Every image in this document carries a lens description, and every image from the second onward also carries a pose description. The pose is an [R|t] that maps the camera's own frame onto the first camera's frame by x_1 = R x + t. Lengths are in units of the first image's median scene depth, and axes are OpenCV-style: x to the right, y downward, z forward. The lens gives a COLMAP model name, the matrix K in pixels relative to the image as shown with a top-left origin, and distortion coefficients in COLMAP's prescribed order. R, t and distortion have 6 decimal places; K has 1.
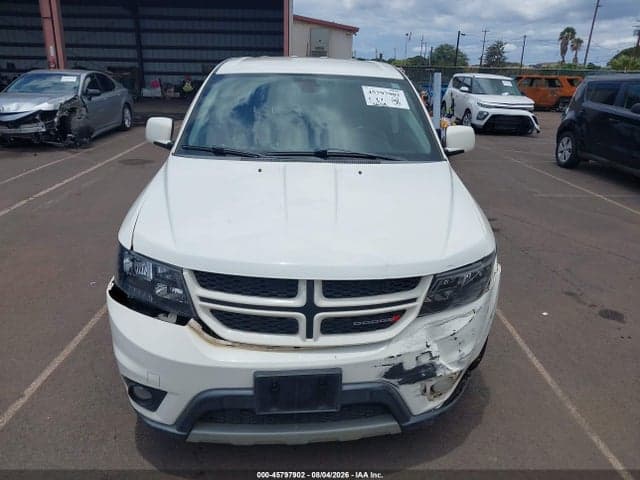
lens RADIAL K [[498.7, 0, 320.5], [0, 498.7, 241.5], [0, 0, 1]] dist [0.030836, -0.039124]
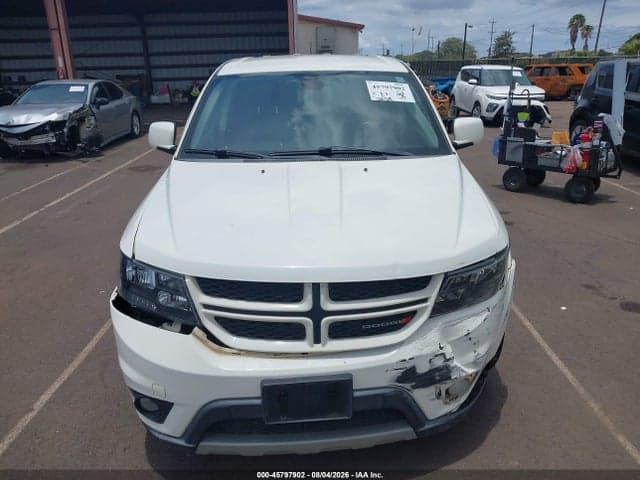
lens RADIAL K [[498.7, 0, 323.2], [0, 498.7, 242.2], [0, 0, 1]] dist [0.030836, -0.039124]
pose [[0.999077, -0.036565, -0.022522, 0.012470], [0.036615, 0.999328, 0.001802, -0.002143], [0.022441, -0.002625, 0.999745, 0.025565]]
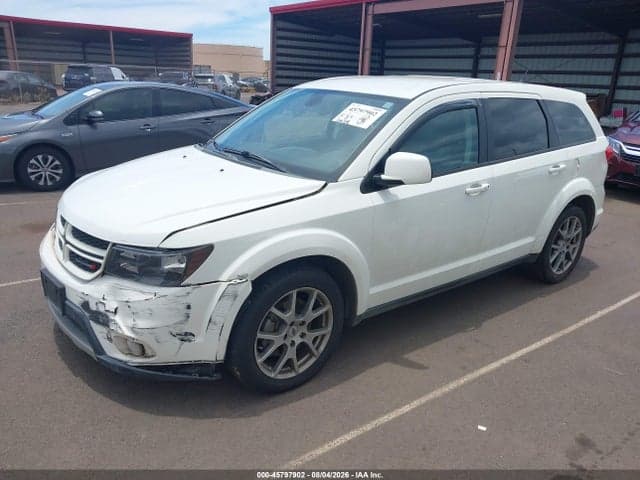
lens RADIAL K [[498.7, 0, 315.1], [0, 498.7, 241.5], [0, 0, 1]] dist [0.030836, -0.039124]
pose [[0.586981, 0.257033, -0.767715, 0.987909], [-0.294162, 0.951167, 0.093542, -0.134435], [0.754269, 0.170925, 0.633927, 0.401092]]
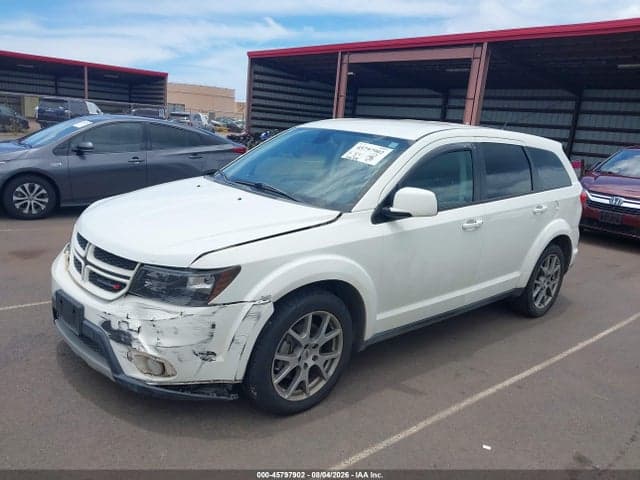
lens RADIAL K [[498.7, 0, 317.4], [0, 498.7, 241.0], [0, 0, 1]] dist [0.030836, -0.039124]
pose [[0.633520, 0.209495, -0.744825, 0.981405], [-0.318788, 0.947815, -0.004560, -0.084937], [0.705001, 0.240330, 0.667245, 0.303842]]
